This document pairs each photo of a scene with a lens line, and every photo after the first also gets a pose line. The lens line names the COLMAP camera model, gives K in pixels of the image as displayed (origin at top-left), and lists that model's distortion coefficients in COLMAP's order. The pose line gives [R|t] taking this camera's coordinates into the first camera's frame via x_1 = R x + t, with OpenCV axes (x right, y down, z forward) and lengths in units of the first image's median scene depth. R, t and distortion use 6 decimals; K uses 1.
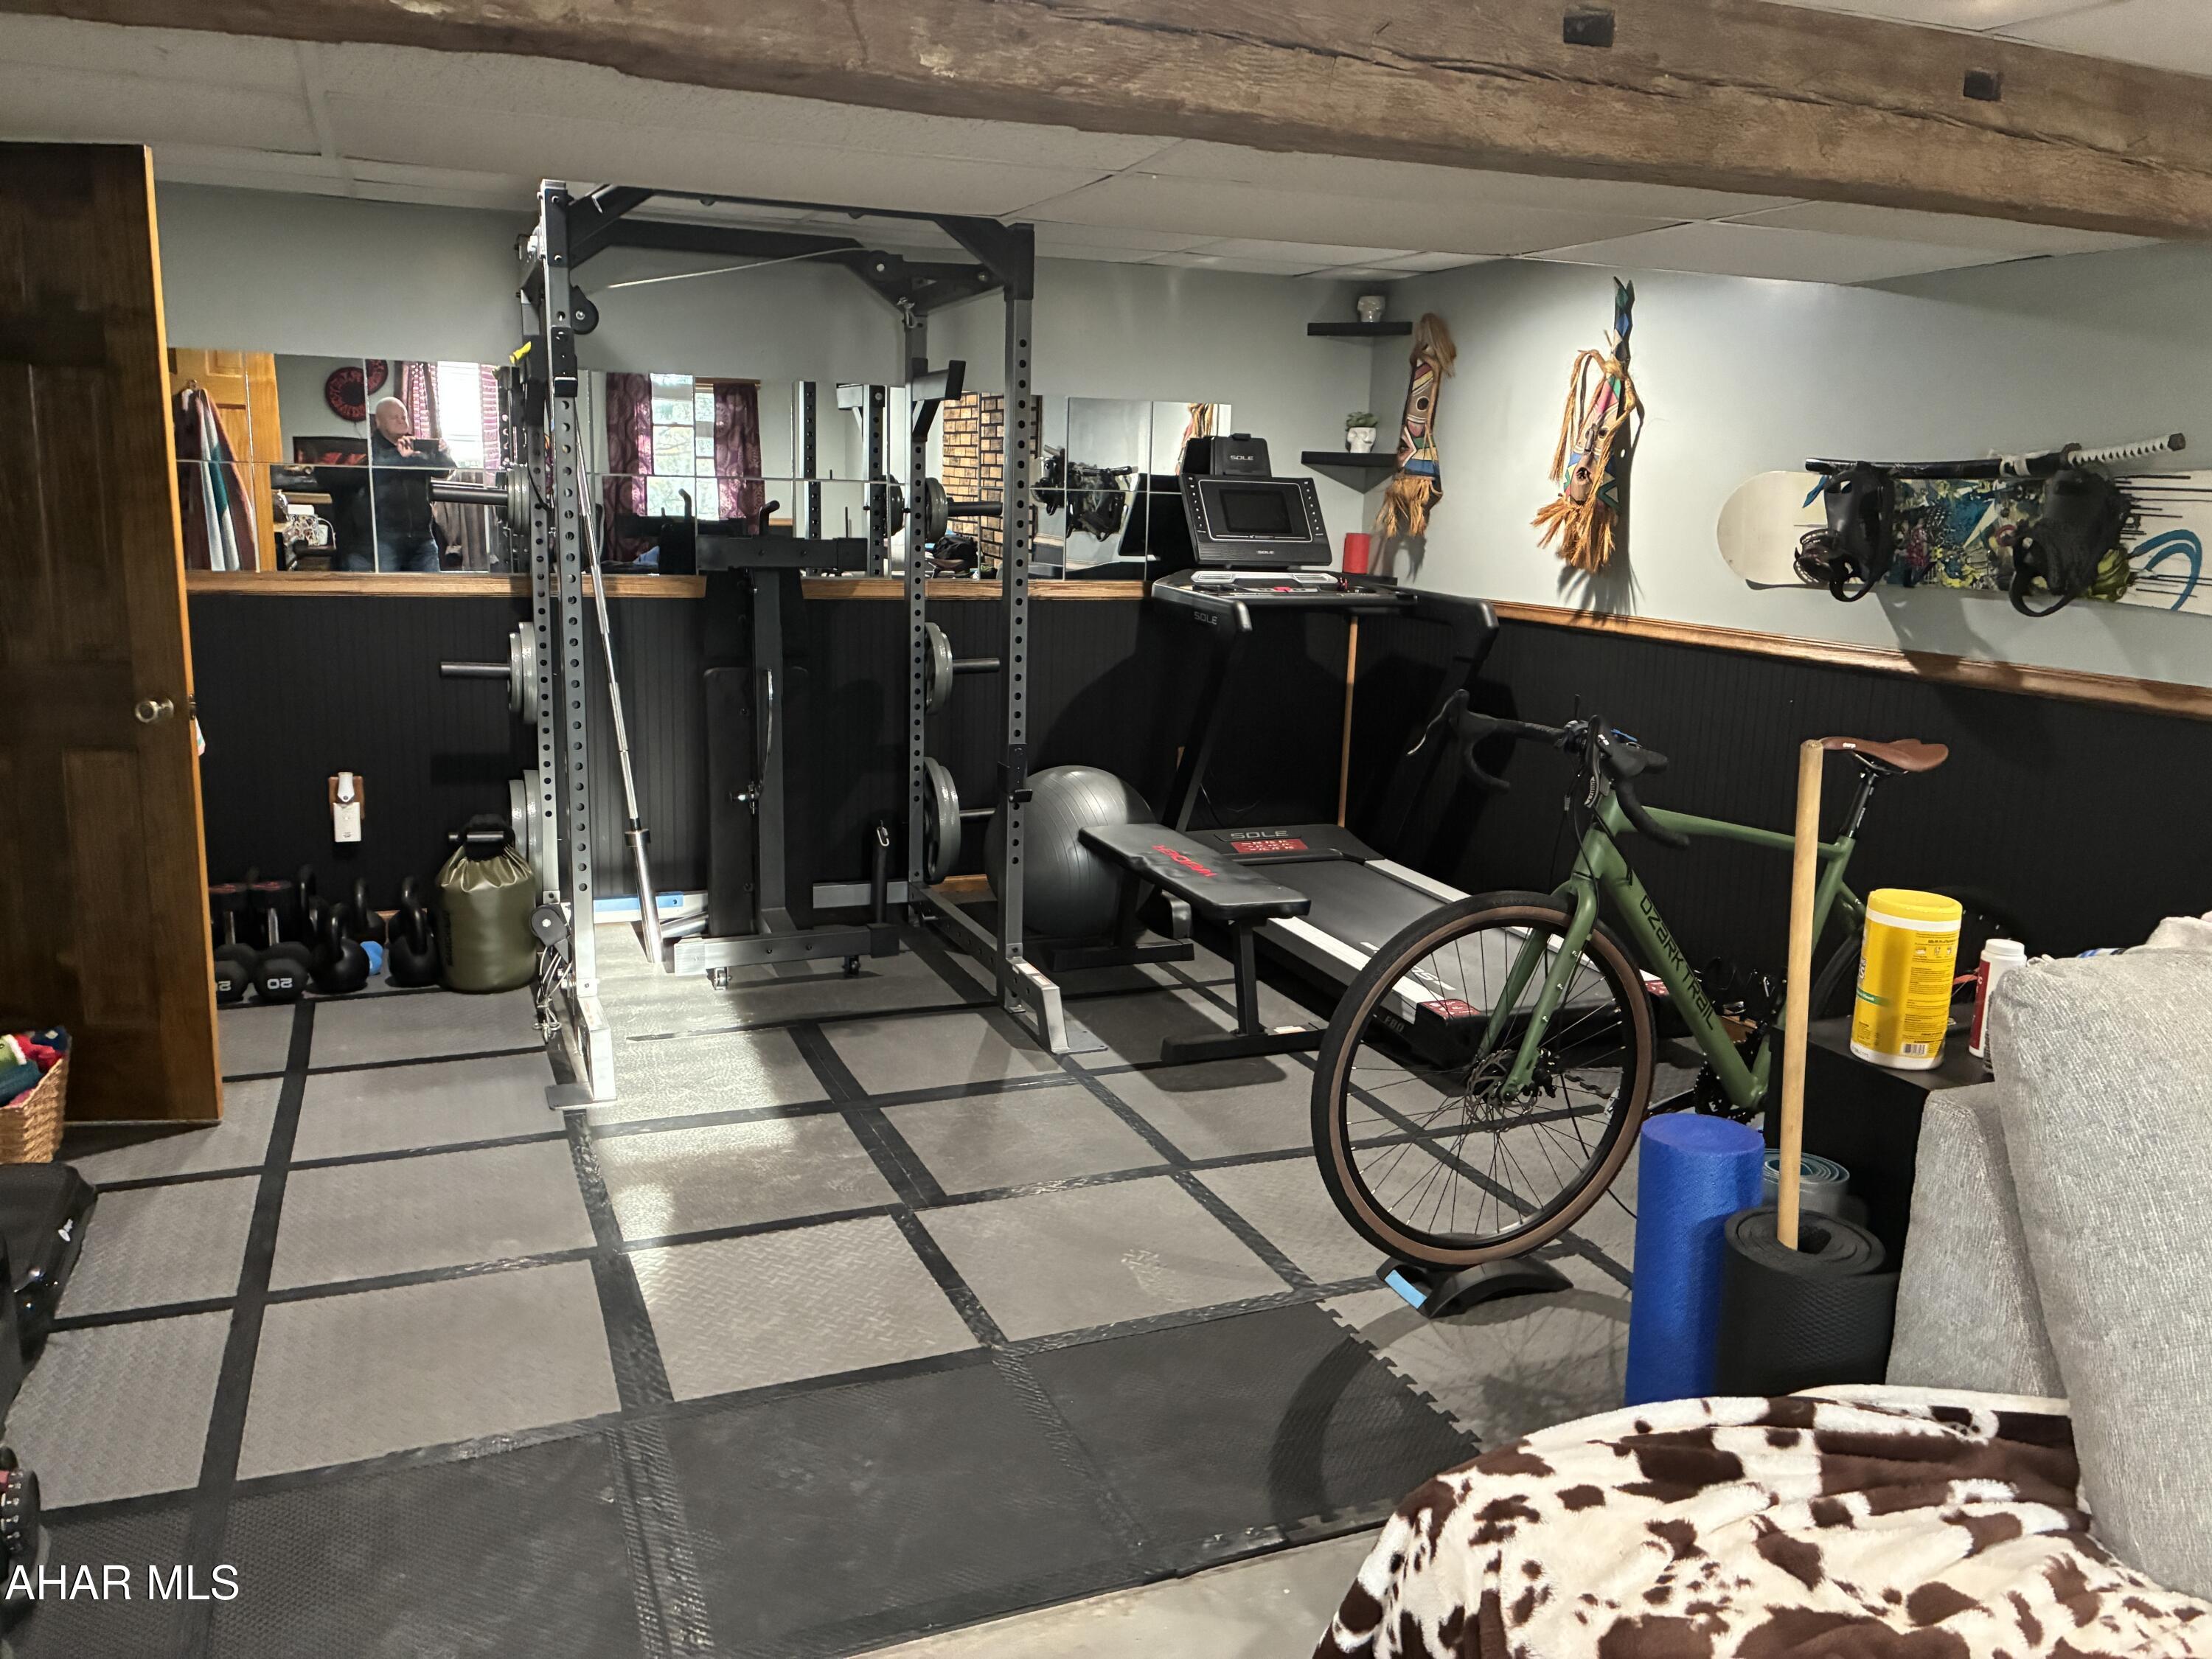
lens RADIAL K [[1650.1, 0, 1098.6], [0, 1650.1, 820.2], [0, 0, 1]] dist [0.006454, -0.004765]
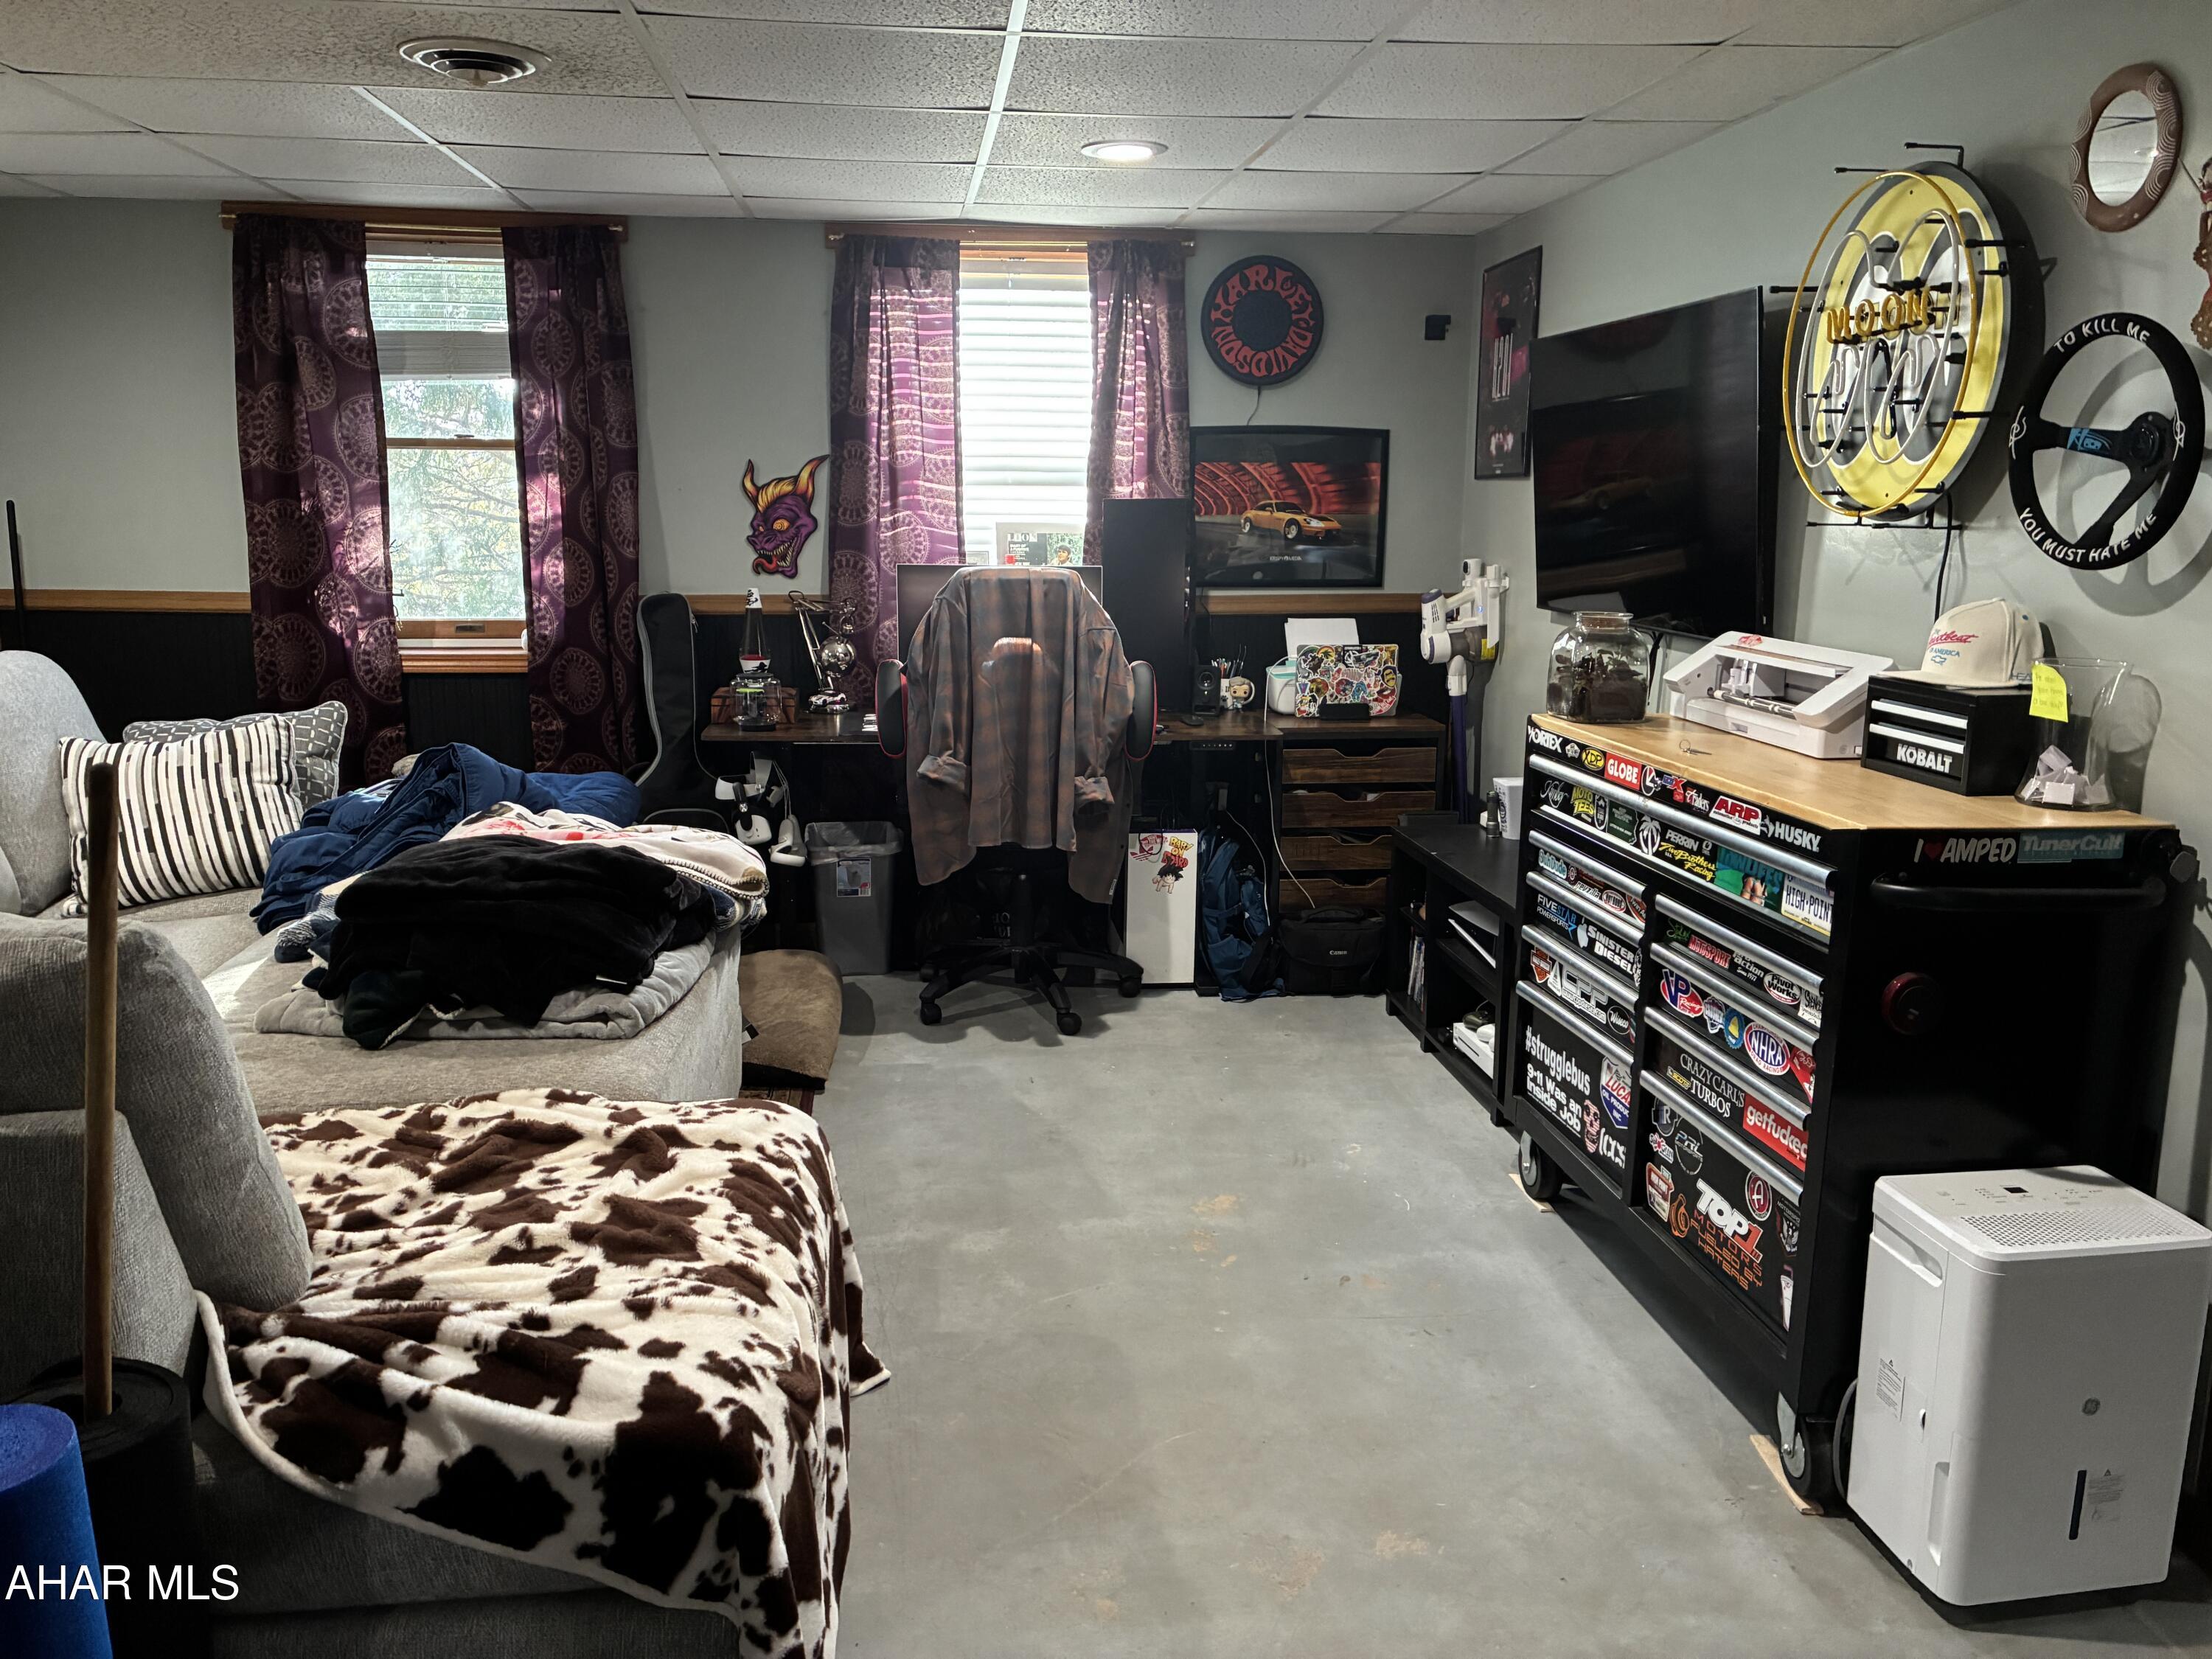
lens RADIAL K [[1650.1, 0, 1098.6], [0, 1650.1, 820.2], [0, 0, 1]] dist [0.006454, -0.004765]
pose [[-0.965108, -0.087299, 0.246870, -0.247388], [0.014443, 0.923606, 0.383070, -0.357750], [-0.261452, 0.373270, -0.890120, 1.801822]]
